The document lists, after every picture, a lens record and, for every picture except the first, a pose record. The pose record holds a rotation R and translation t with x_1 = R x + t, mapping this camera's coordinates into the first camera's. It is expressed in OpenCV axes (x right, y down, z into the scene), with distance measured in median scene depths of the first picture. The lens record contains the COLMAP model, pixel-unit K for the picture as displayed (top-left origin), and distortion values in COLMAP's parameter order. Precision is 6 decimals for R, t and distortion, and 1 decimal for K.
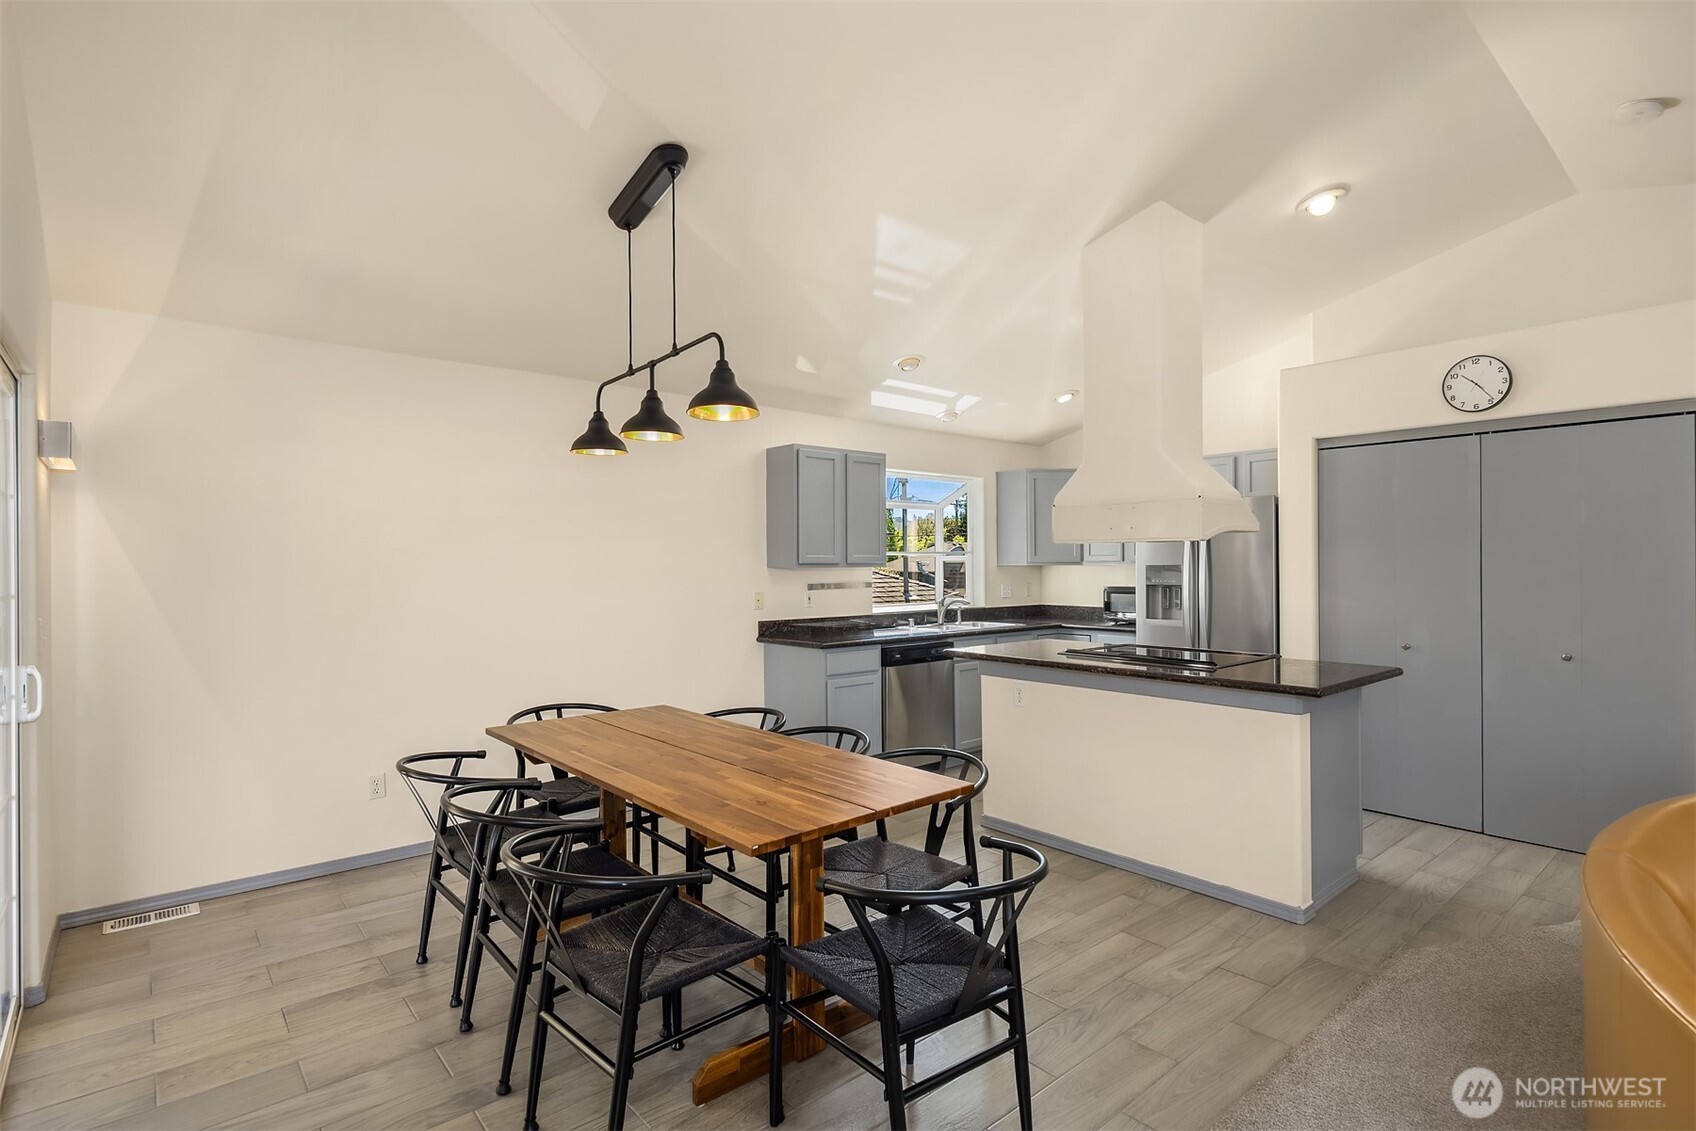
lens RADIAL K [[826.3, 0, 855.1], [0, 826.3, 575.3], [0, 0, 1]] dist [0.004517, -0.004410]
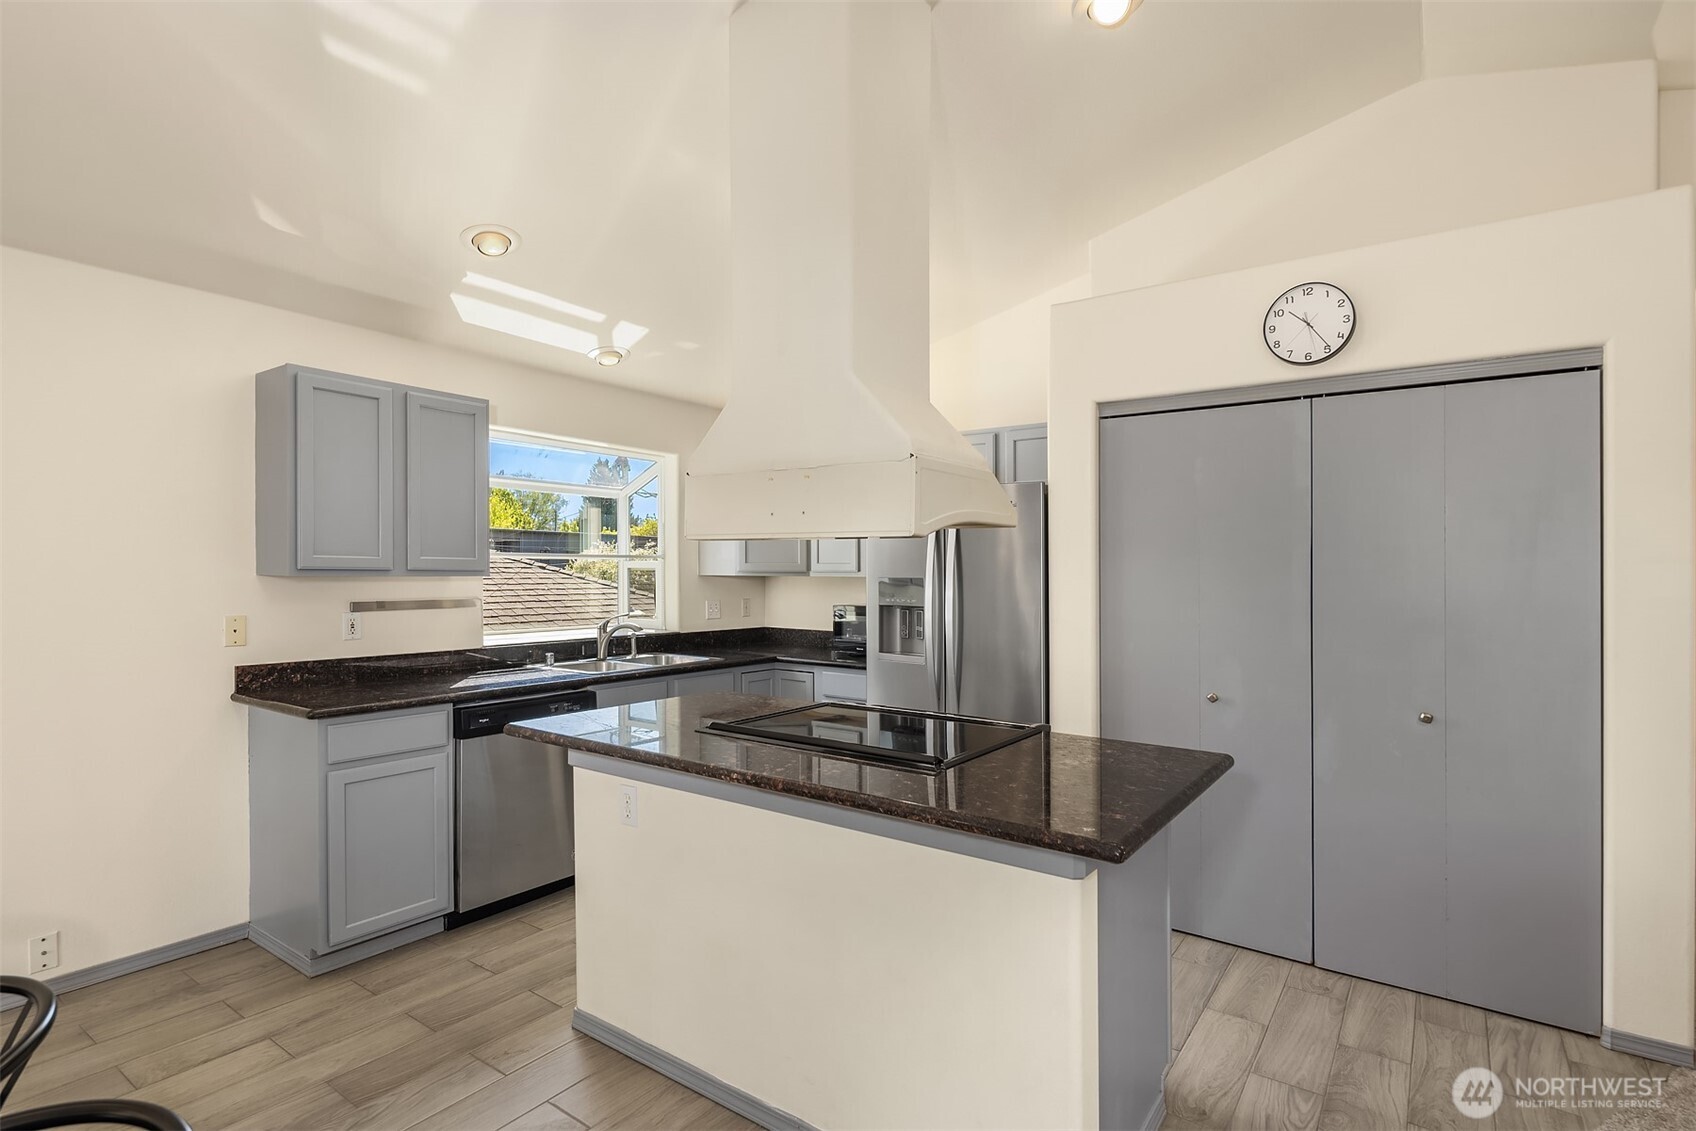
lens RADIAL K [[826.3, 0, 844.7], [0, 826.3, 564.1], [0, 0, 1]] dist [0.004517, -0.004410]
pose [[0.974206, 0.013970, 0.225229, 0.171895], [-0.008931, 0.999687, -0.023378, -0.007354], [-0.225485, 0.020763, 0.974025, 0.328766]]
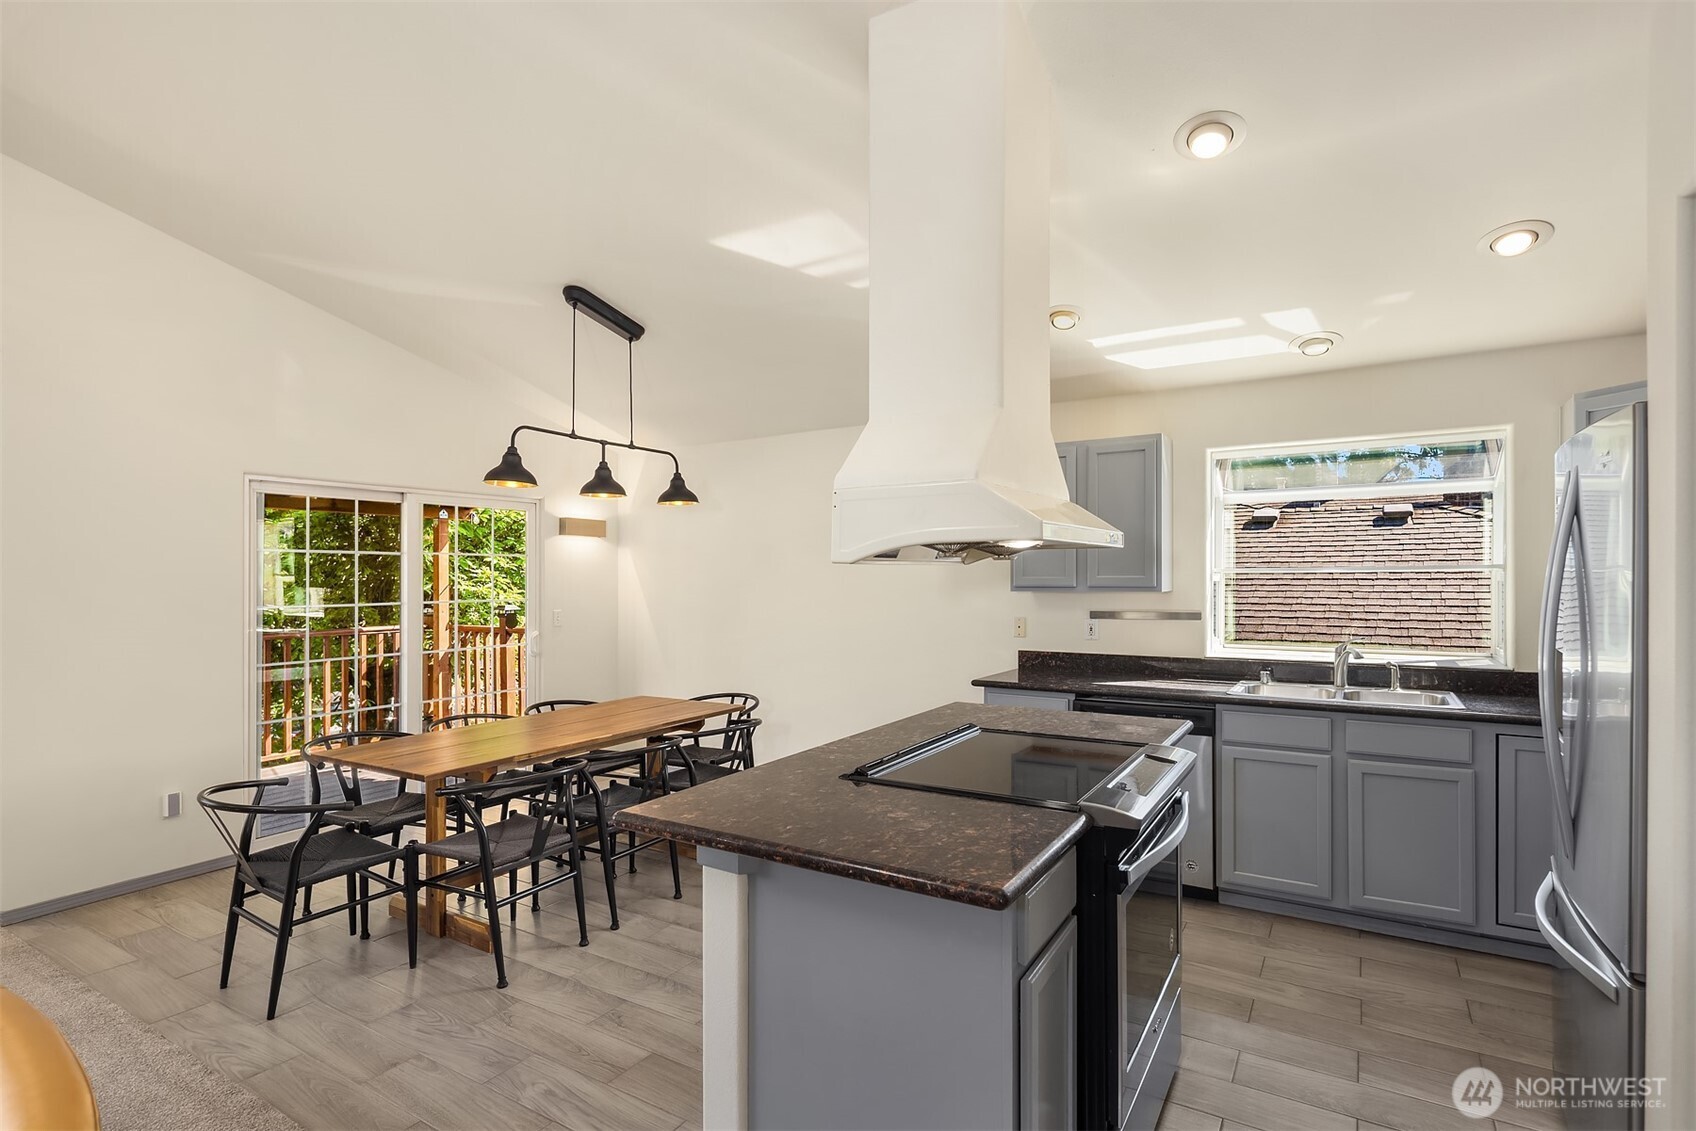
lens RADIAL K [[826.3, 0, 839.7], [0, 826.3, 555.7], [0, 0, 1]] dist [0.004517, -0.004410]
pose [[0.303750, -0.022288, -0.952491, 0.682713], [-0.011458, 0.999569, -0.027044, -0.020537], [0.952683, 0.019128, 0.303364, 0.542455]]
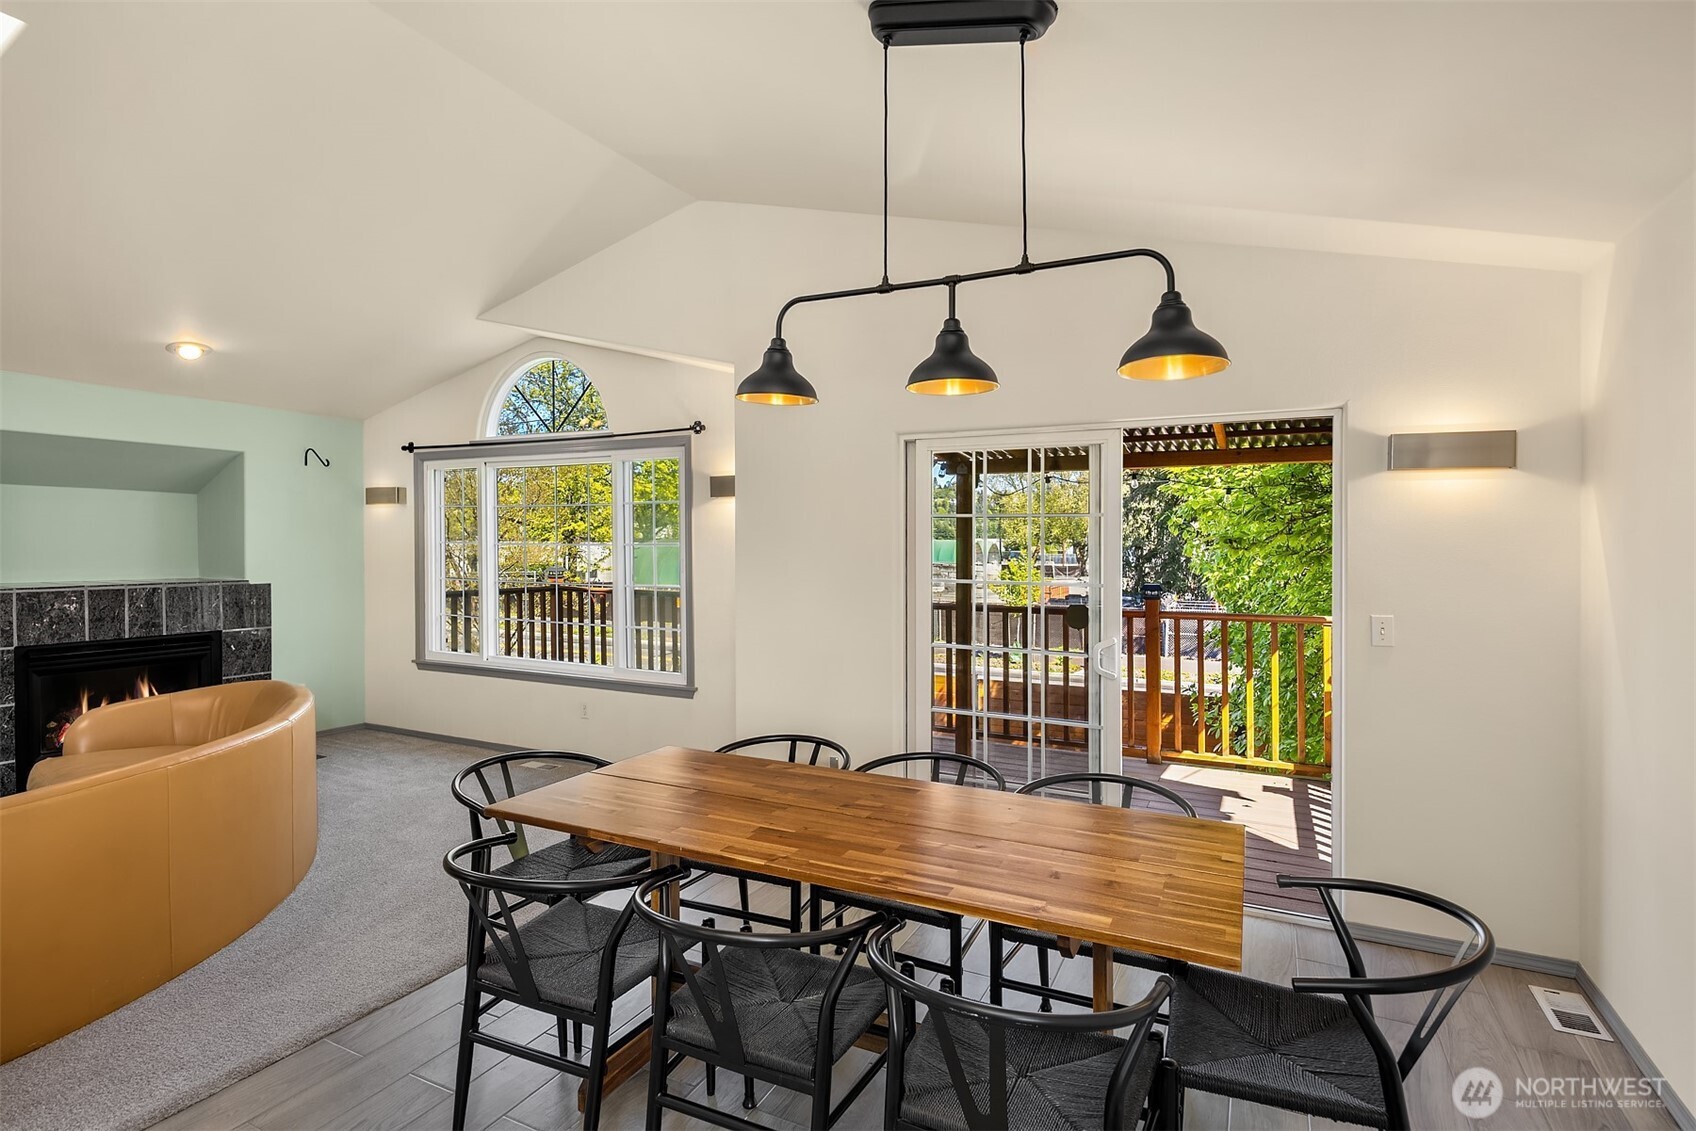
lens RADIAL K [[826.3, 0, 873.3], [0, 826.3, 563.9], [0, 0, 1]] dist [0.004517, -0.004410]
pose [[-0.907483, 0.004585, -0.420063, 0.042976], [-0.010971, 0.999341, 0.034609, -0.027050], [0.419945, 0.036015, -0.906835, 0.919317]]
